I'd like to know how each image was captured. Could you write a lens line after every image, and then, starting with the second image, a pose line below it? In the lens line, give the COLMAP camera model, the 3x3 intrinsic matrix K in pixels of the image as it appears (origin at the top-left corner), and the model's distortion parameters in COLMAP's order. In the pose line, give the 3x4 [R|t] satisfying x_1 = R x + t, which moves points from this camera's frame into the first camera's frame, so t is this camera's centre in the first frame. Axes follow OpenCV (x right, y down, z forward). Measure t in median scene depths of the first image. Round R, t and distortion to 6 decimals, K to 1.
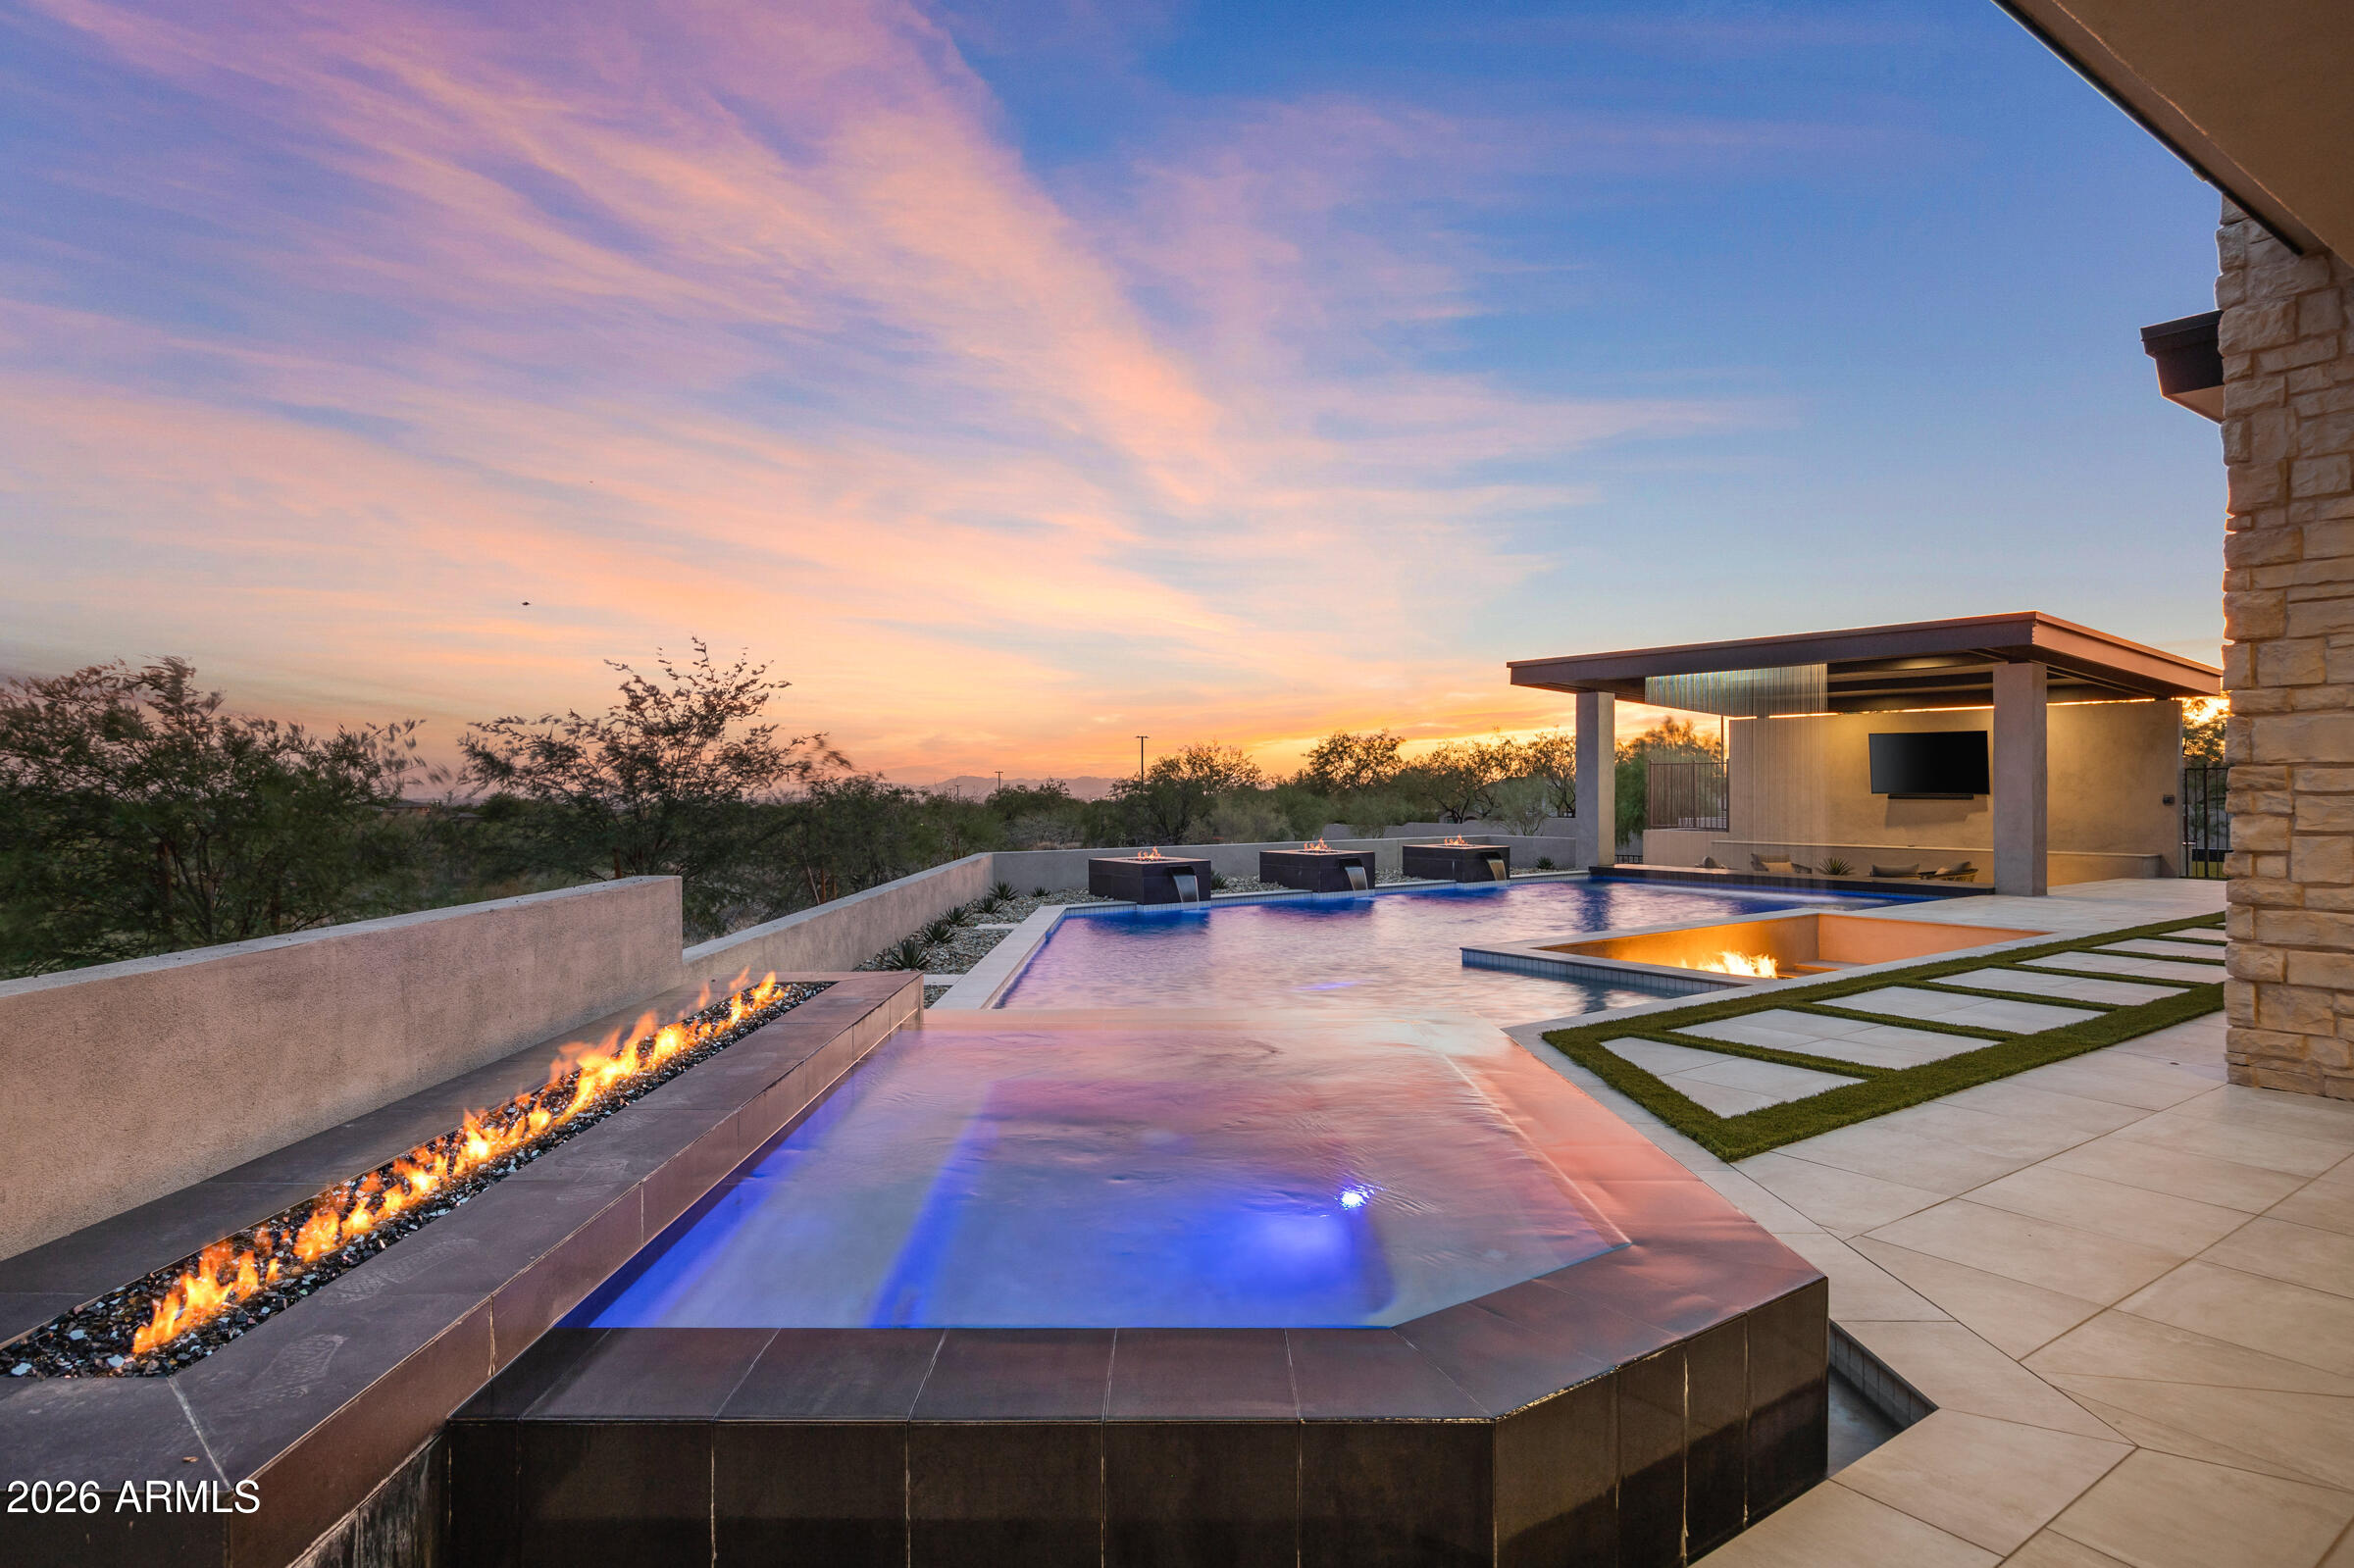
lens RADIAL K [[1300.2, 0, 1175.0], [0, 1300.2, 783.7], [0, 0, 1]] dist [-0.007112, 0.000754]
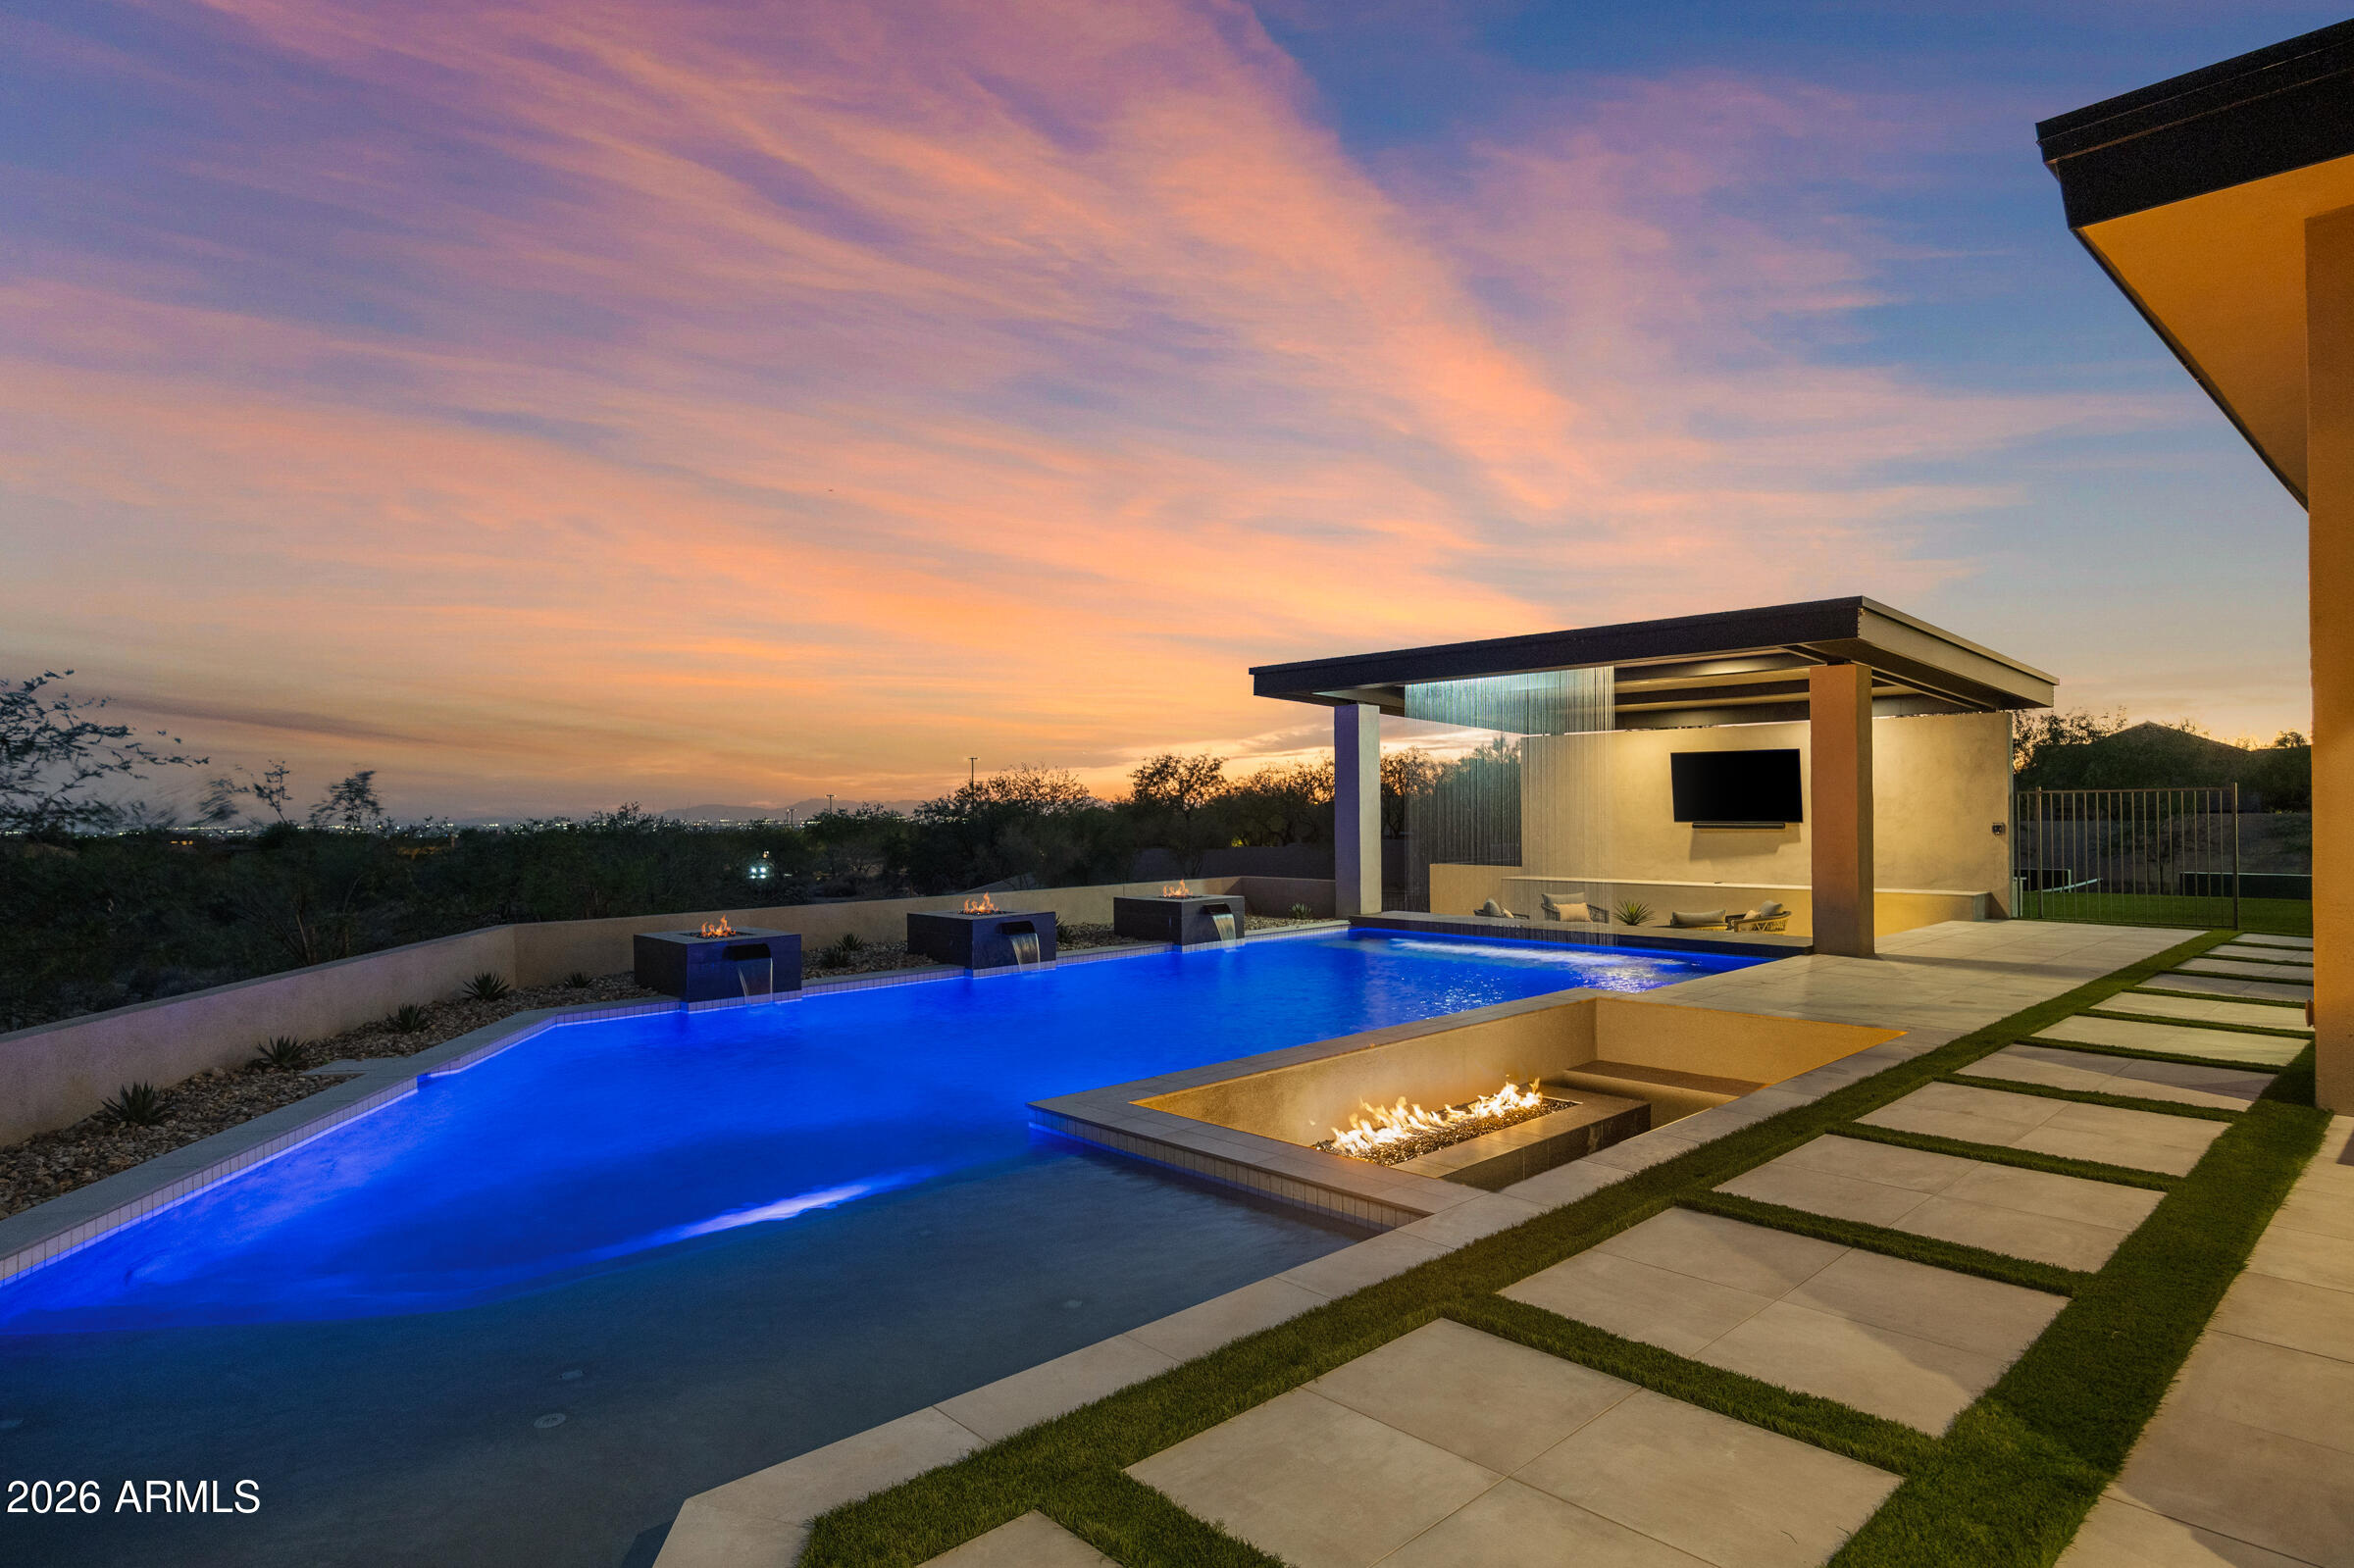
lens RADIAL K [[1279.2, 0, 1197.1], [0, 1279.2, 800.5], [0, 0, 1]] dist [-0.000081, -0.000066]
pose [[0.991934, -0.008758, 0.126456, 0.187691], [0.009028, 0.999958, -0.001563, -0.014247], [-0.126437, 0.002692, 0.991971, 0.319756]]
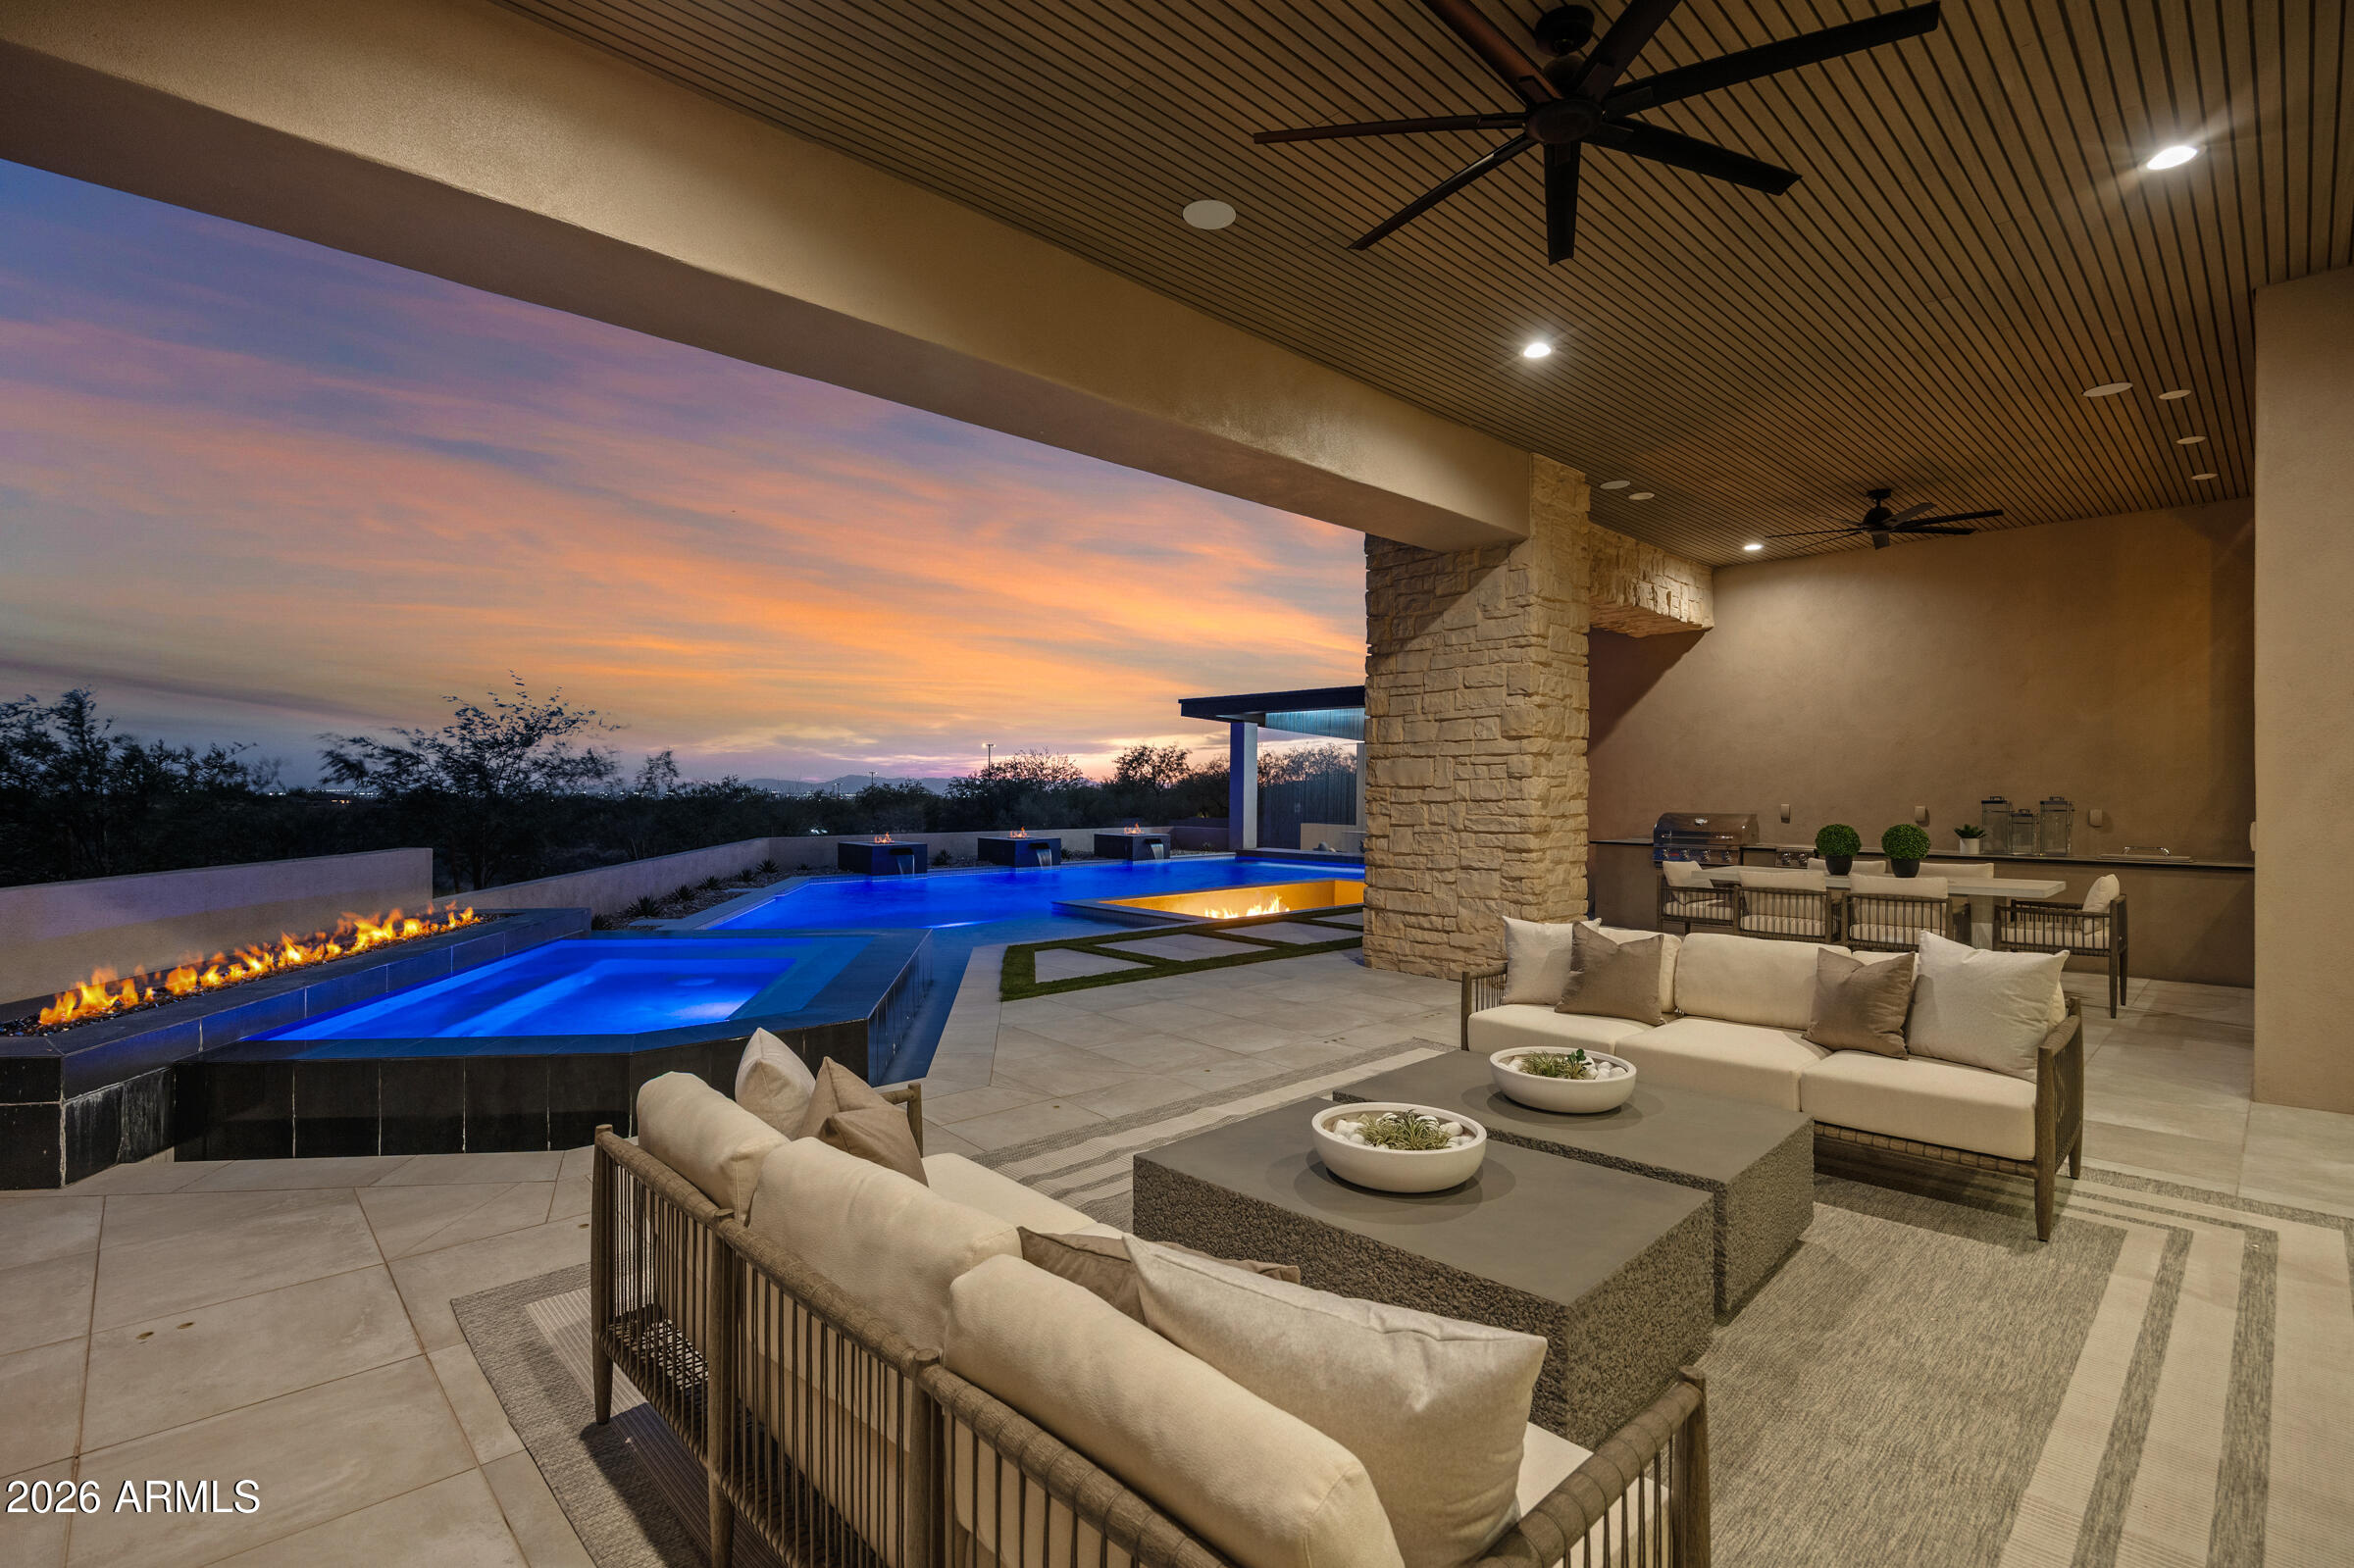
lens RADIAL K [[1086.5, 0, 1169.1], [0, 1086.5, 787.5], [0, 0, 1]] dist [-0.003304, -0.000374]
pose [[0.992526, 0.009178, 0.121690, 0.168326], [-0.009584, 0.999950, 0.002745, -0.006876], [-0.121659, -0.003891, 0.992564, -0.200672]]
